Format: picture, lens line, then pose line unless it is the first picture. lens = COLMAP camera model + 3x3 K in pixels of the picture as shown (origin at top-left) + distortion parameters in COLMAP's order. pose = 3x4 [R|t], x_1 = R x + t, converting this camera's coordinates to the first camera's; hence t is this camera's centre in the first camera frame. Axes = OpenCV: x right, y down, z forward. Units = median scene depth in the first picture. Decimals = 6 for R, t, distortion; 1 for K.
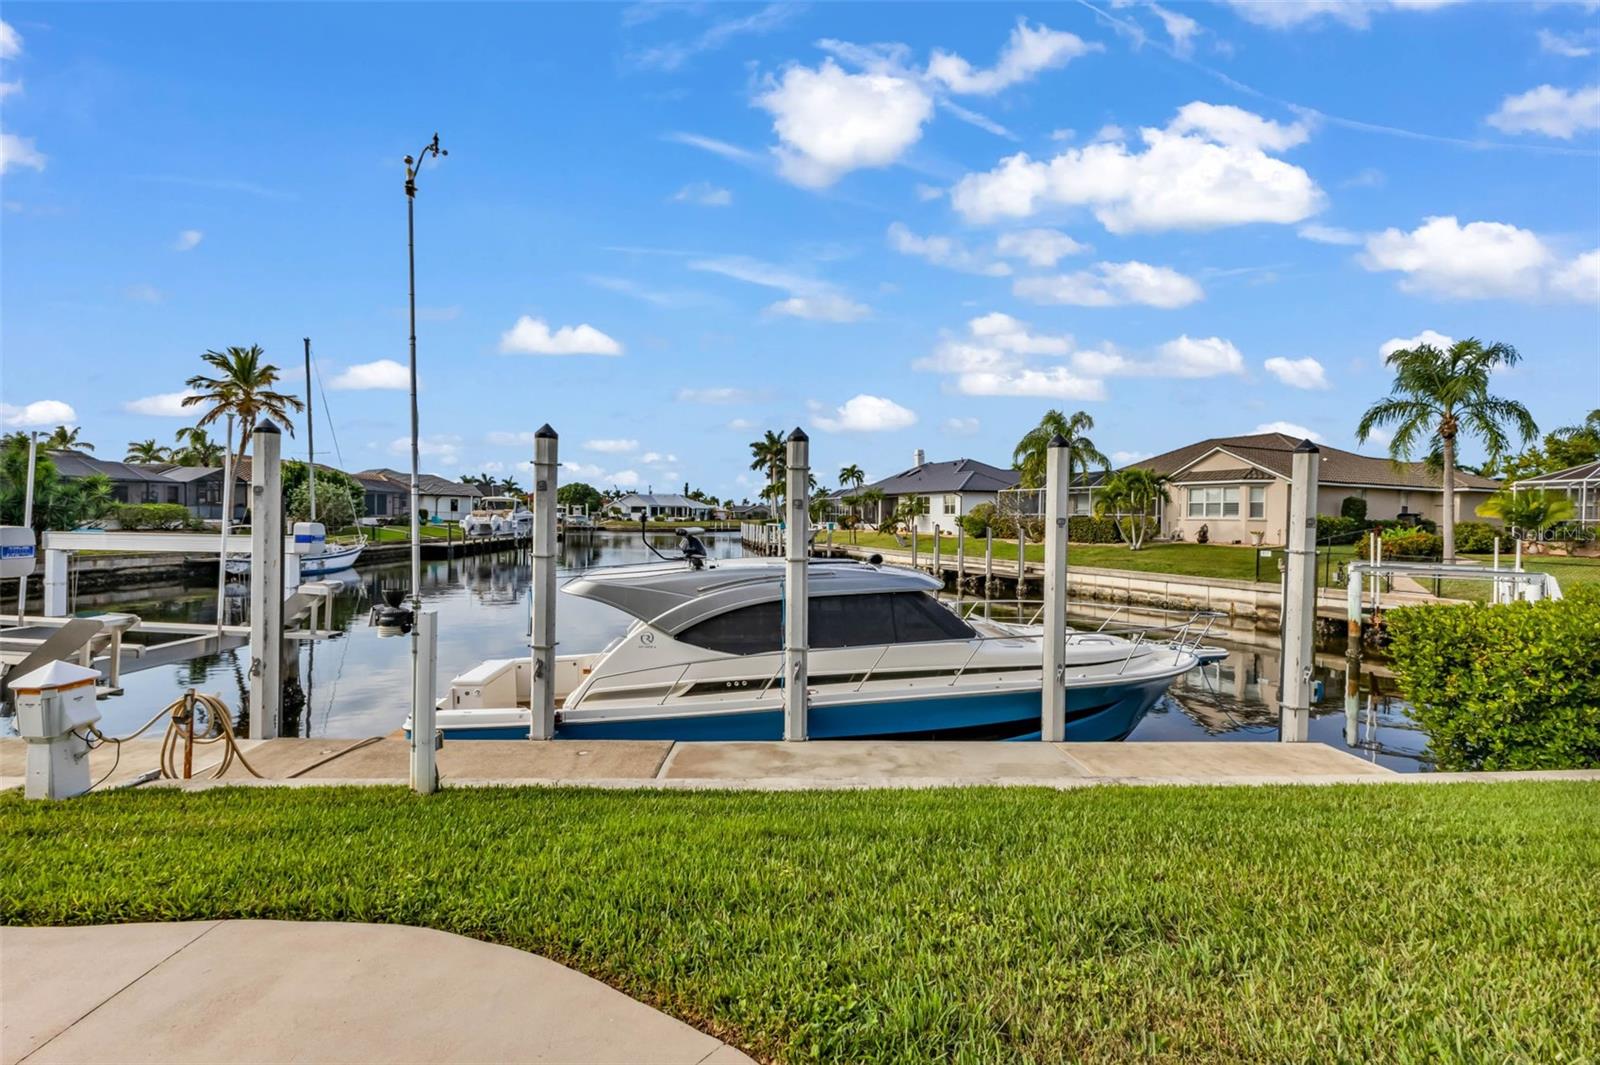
lens RADIAL K [[694.1, 0, 803.5], [0, 694.1, 522.1], [0, 0, 1]] dist [0.008608, -0.000537]
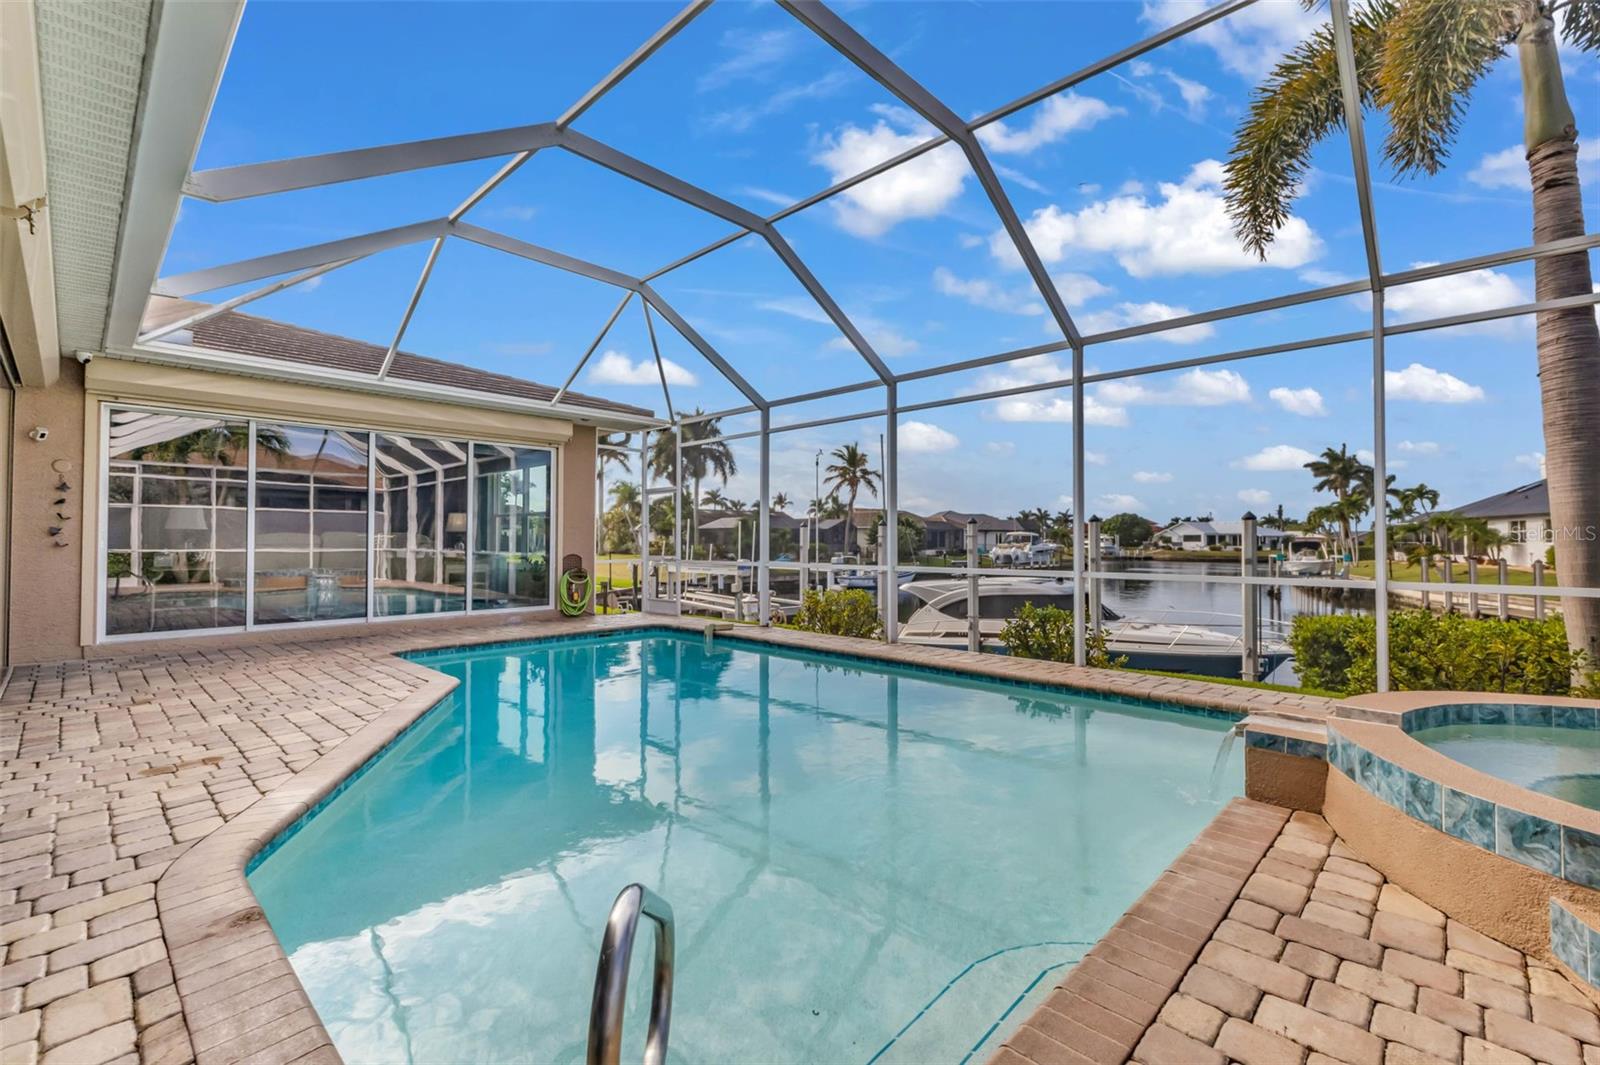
lens RADIAL K [[694.1, 0, 803.5], [0, 694.1, 522.1], [0, 0, 1]] dist [0.008608, -0.000537]
pose [[0.706552, -0.032956, -0.706893, 0.233790], [0.003762, 0.999076, -0.042818, -0.005567], [0.707651, 0.027594, 0.706023, -0.189380]]
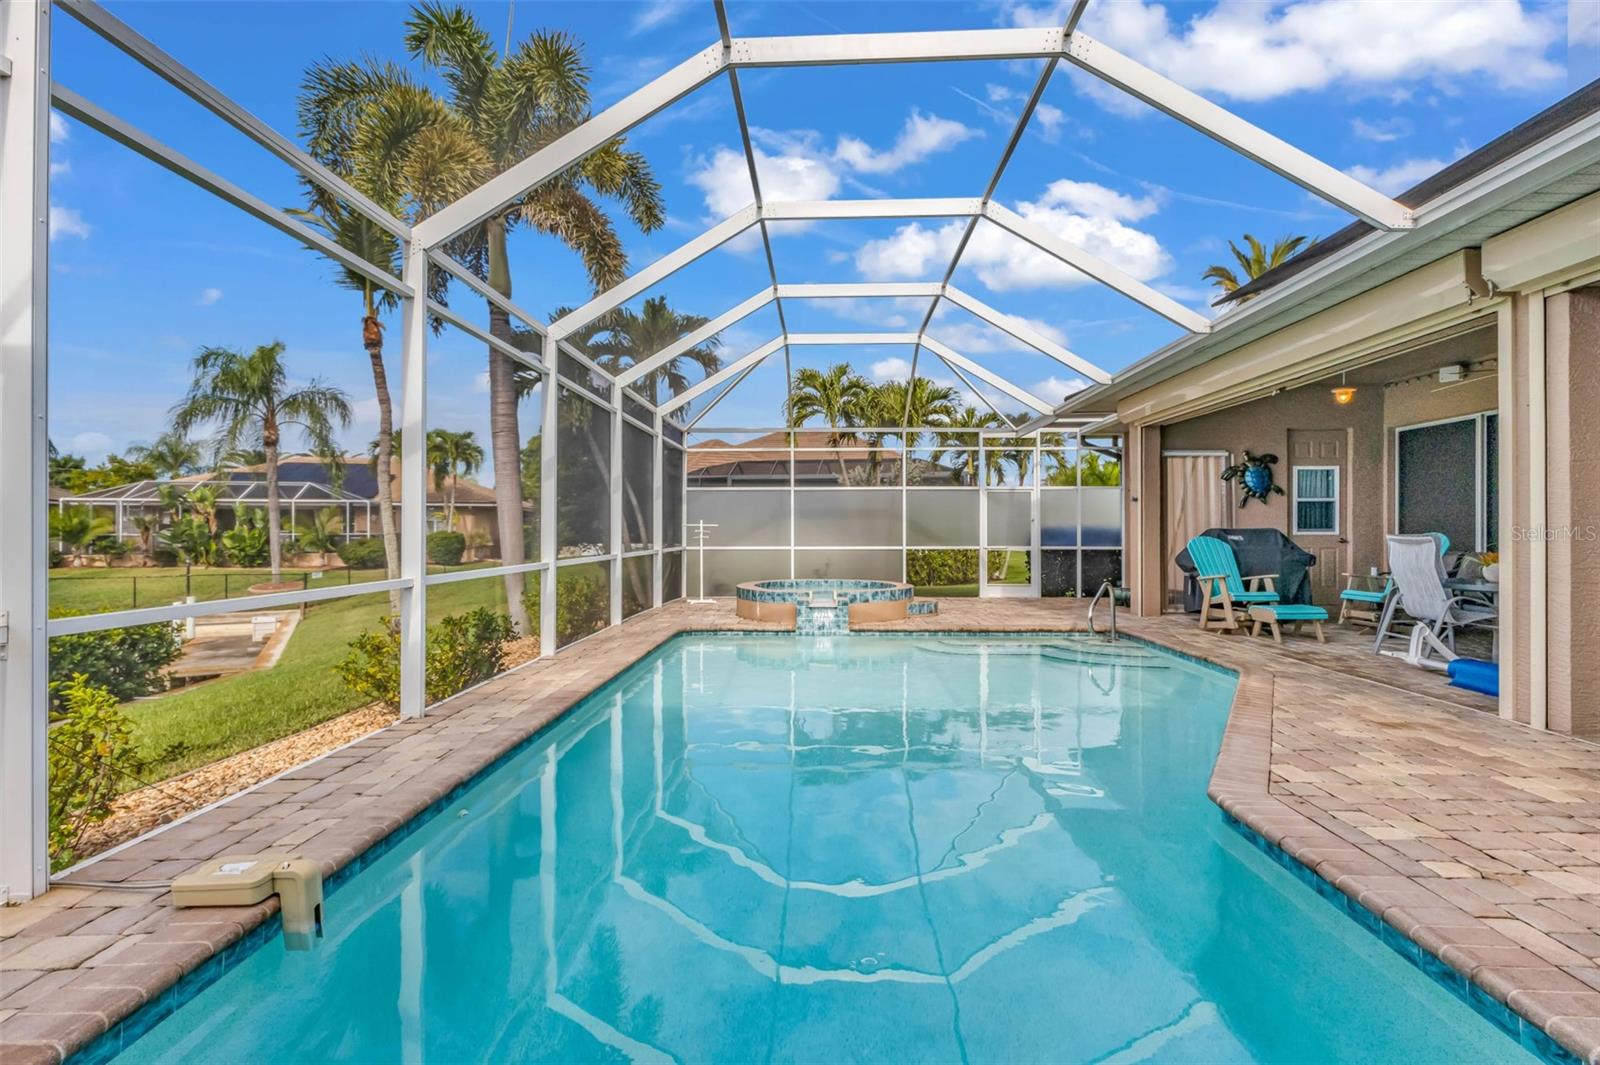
lens RADIAL K [[702.6, 0, 804.5], [0, 702.6, 525.8], [0, 0, 1]] dist [0.006924, -0.000242]
pose [[0.047366, -0.006924, 0.998854, 0.011789], [0.008030, 0.999946, 0.006551, -0.009432], [-0.998845, 0.007711, 0.047419, -0.100378]]
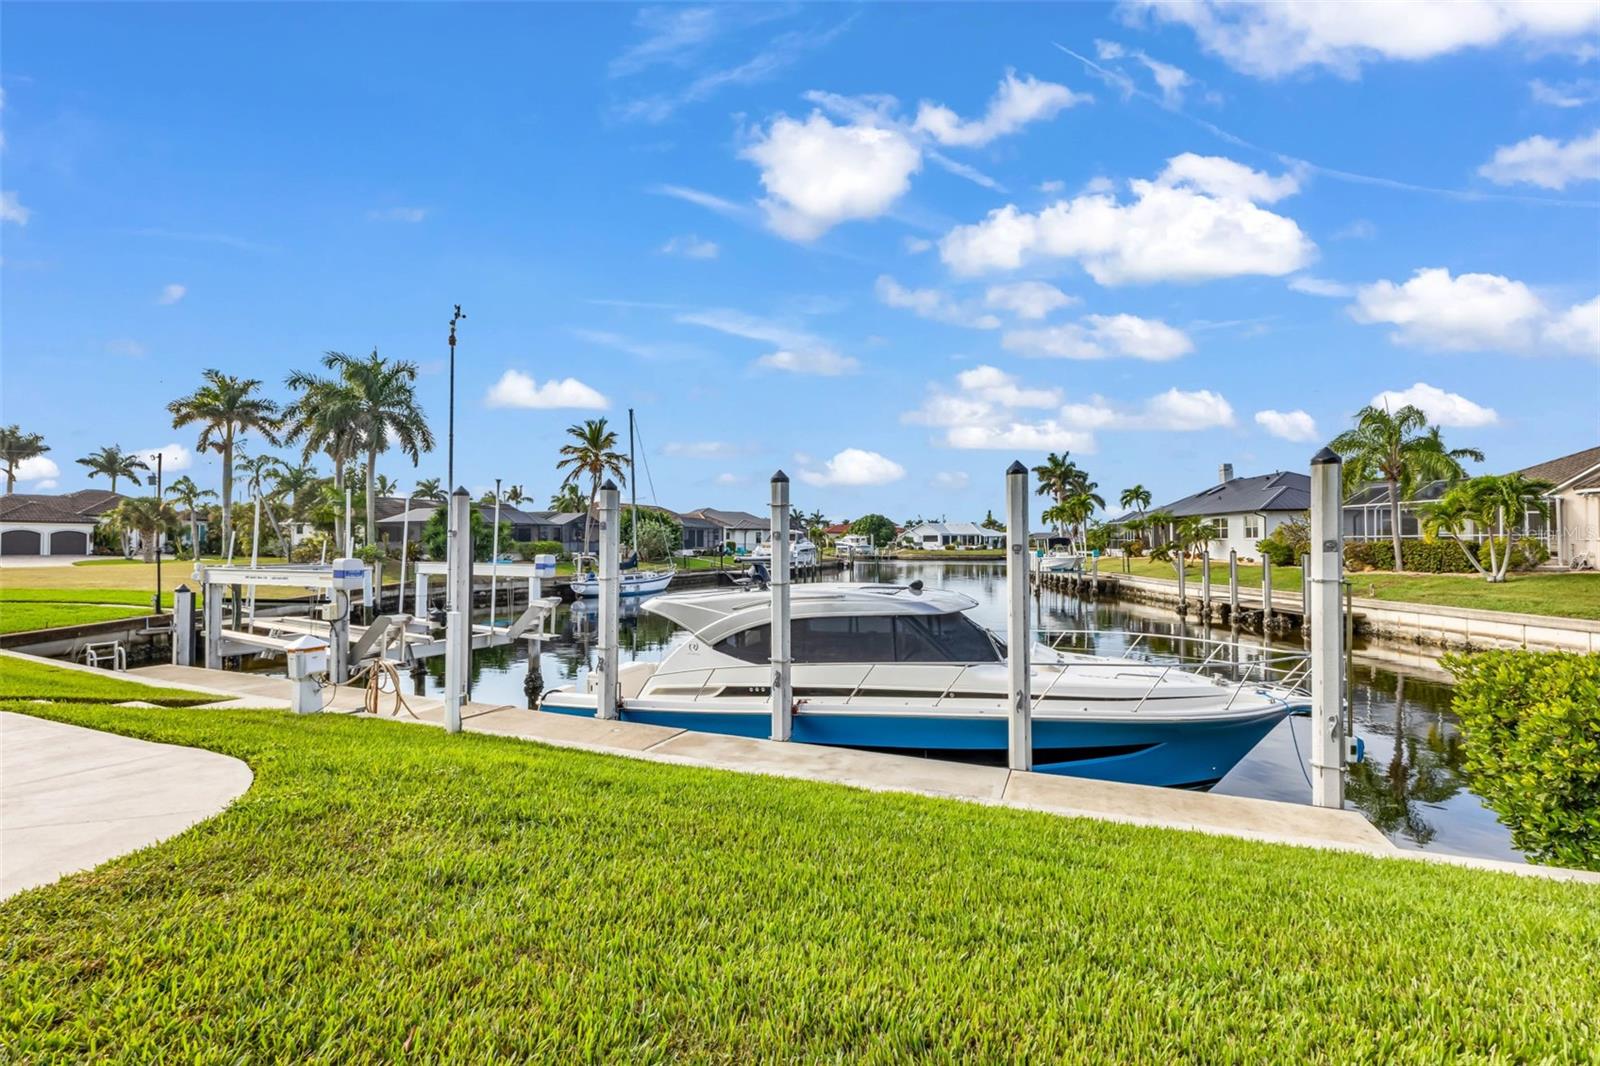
lens RADIAL K [[695.6, 0, 802.6], [0, 695.6, 530.4], [0, 0, 1]] dist [0.008448, -0.000399]
pose [[0.905022, -0.022841, -0.424750, 0.102255], [0.010542, 0.999455, -0.031284, 0.000219], [0.425233, 0.023835, 0.904770, -0.008545]]
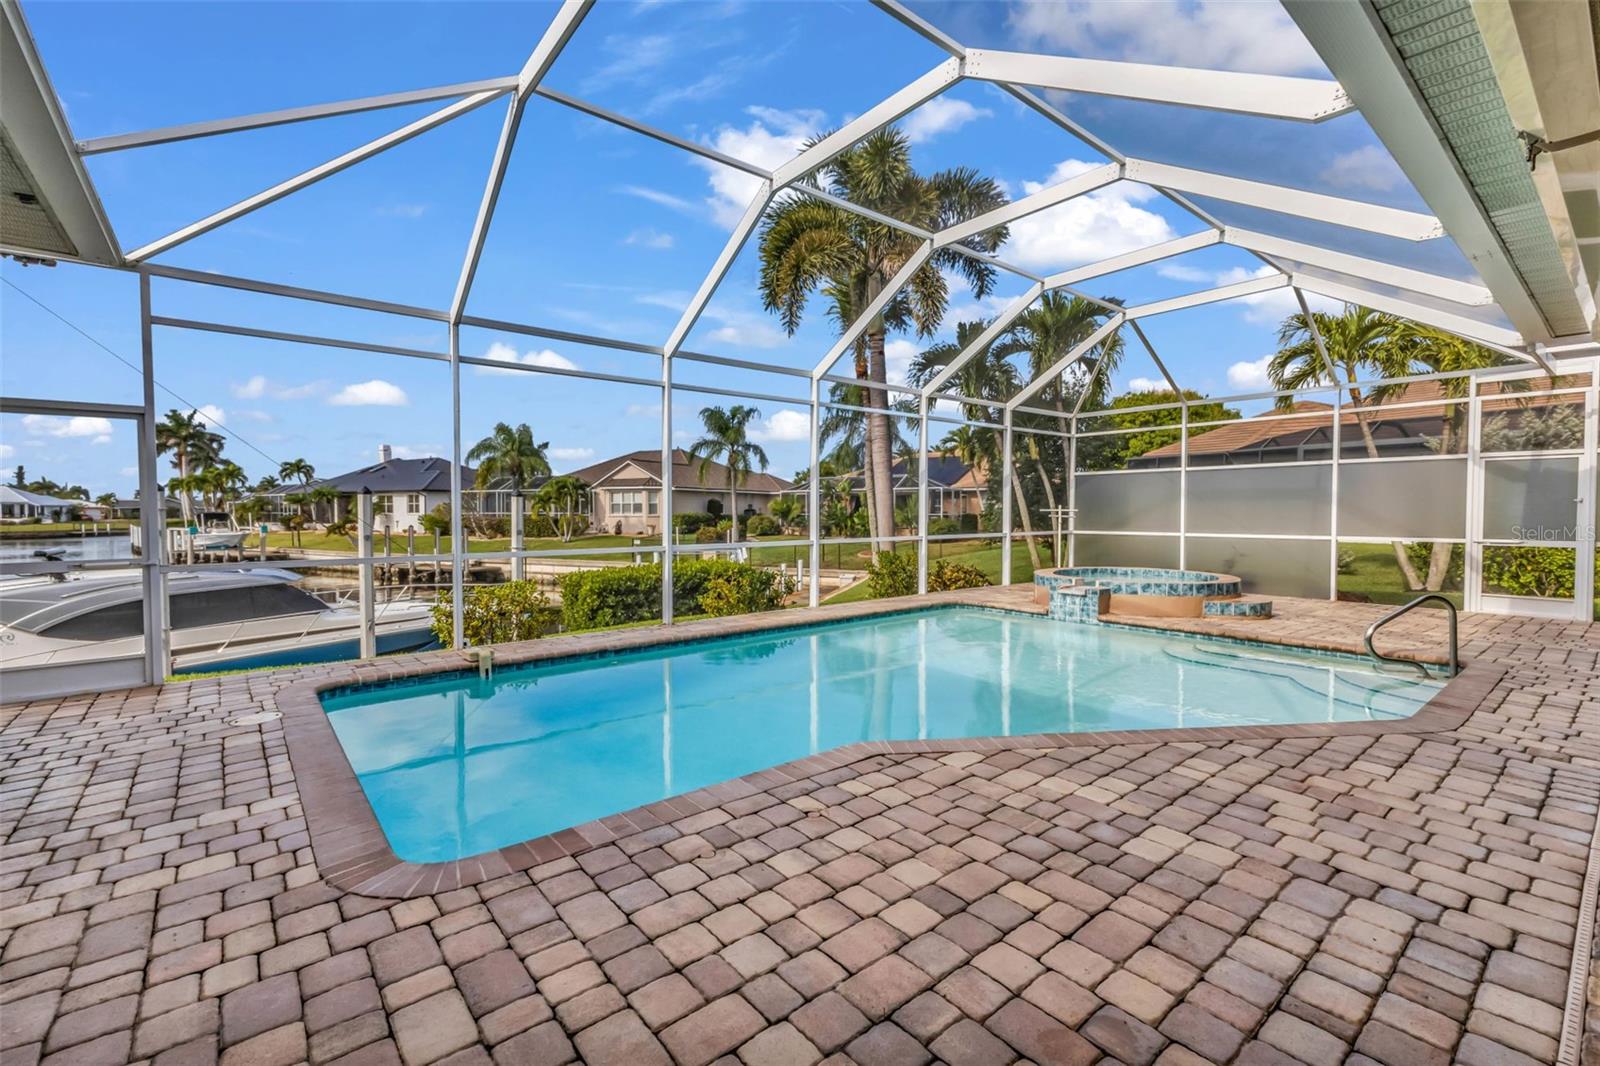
lens RADIAL K [[695.6, 0, 802.6], [0, 695.6, 530.4], [0, 0, 1]] dist [0.008448, -0.000399]
pose [[0.782537, -0.033715, 0.621691, 0.027738], [0.017836, 0.999337, 0.031744, -0.010940], [-0.622349, -0.013752, 0.782619, -0.204607]]
